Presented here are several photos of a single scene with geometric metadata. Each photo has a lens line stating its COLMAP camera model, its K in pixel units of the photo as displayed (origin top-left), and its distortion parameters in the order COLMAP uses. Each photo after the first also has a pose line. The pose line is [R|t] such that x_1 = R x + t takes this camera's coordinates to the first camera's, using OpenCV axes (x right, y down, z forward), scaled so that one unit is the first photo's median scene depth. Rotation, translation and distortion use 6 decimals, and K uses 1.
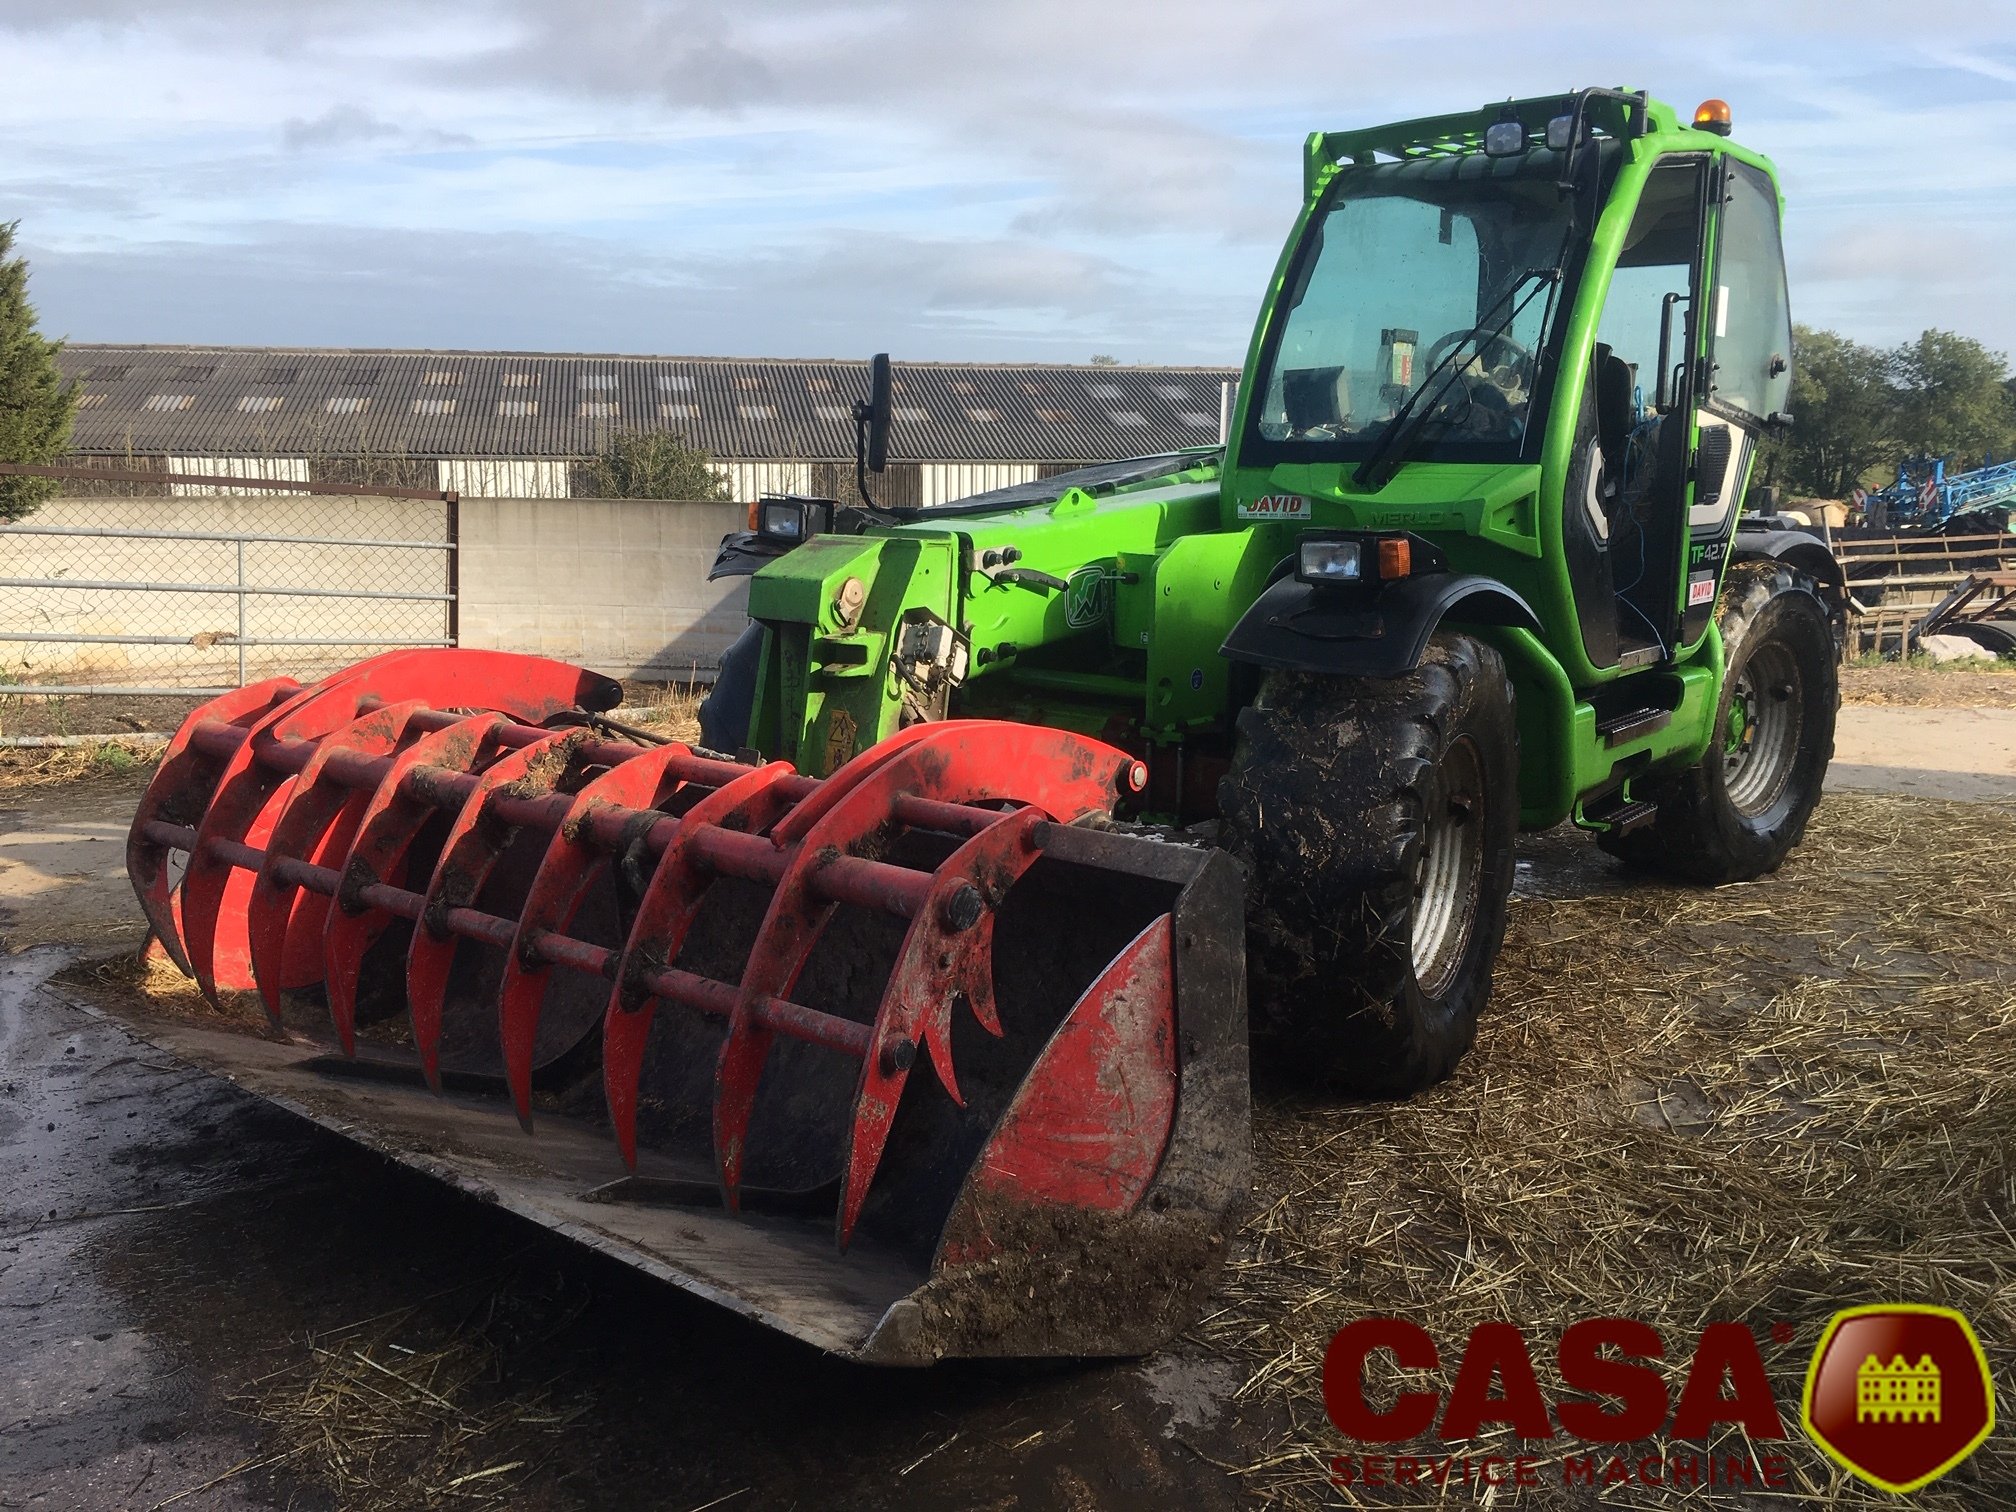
lens RADIAL K [[1728.9, 0, 1008.0], [0, 1728.9, 756.0], [0, 0, 1]] dist [0.082687, -0.121024]
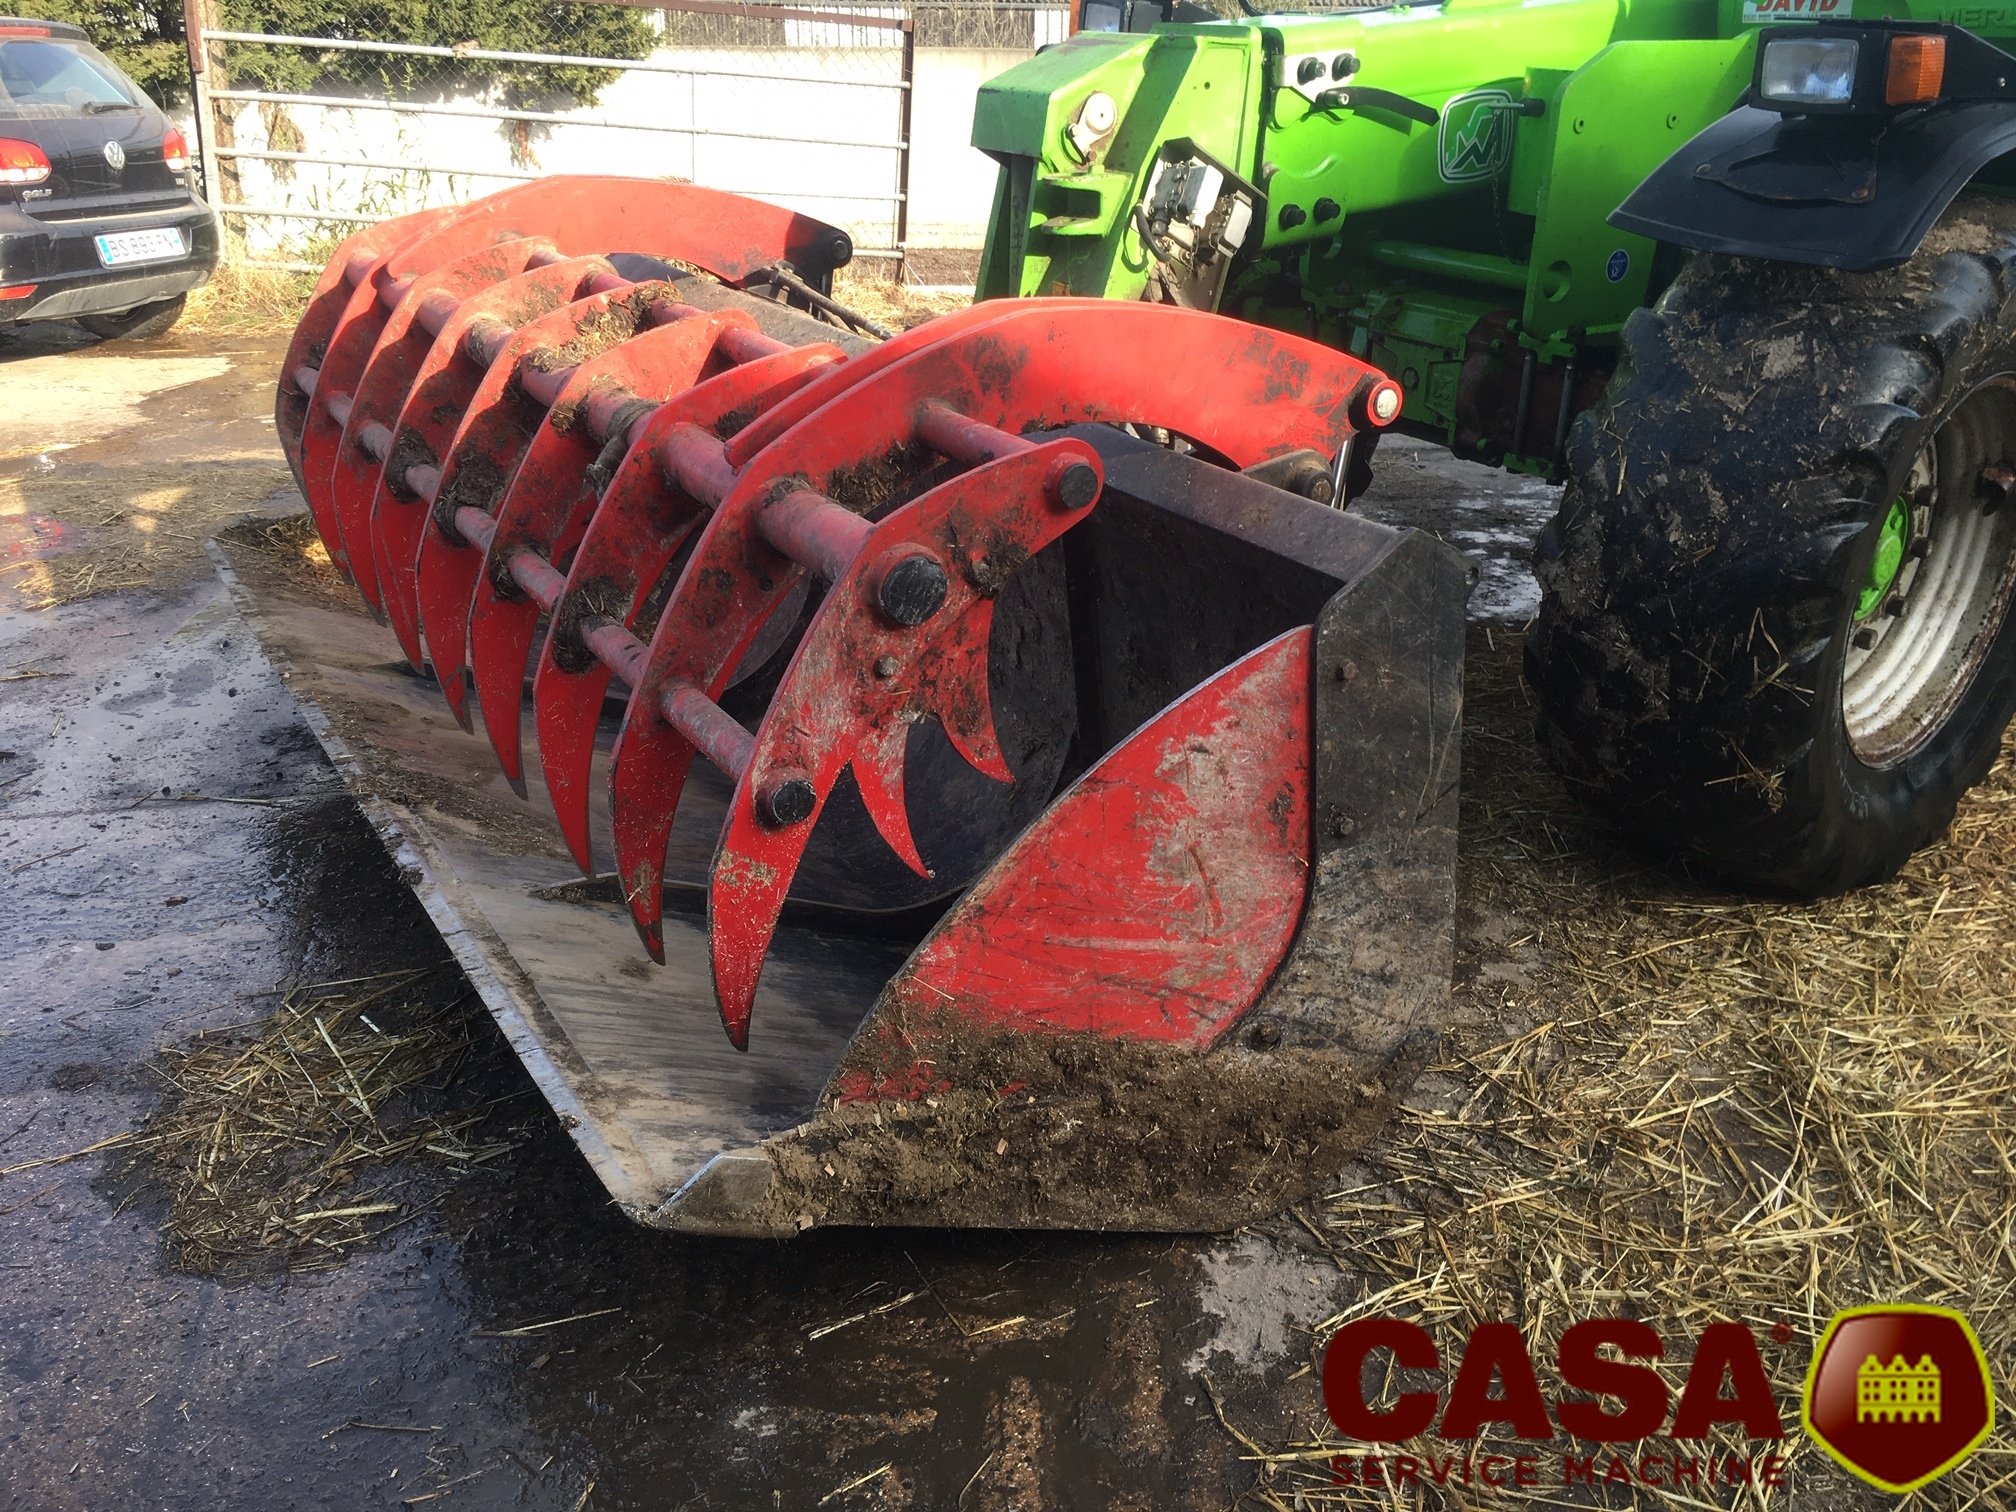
lens RADIAL K [[1728.9, 0, 1008.0], [0, 1728.9, 756.0], [0, 0, 1]] dist [0.082687, -0.121024]
pose [[0.939448, 0.139739, -0.312906, 0.181080], [-0.064933, 0.969129, 0.237848, -0.007015], [0.336483, -0.203128, 0.919521, 0.338791]]
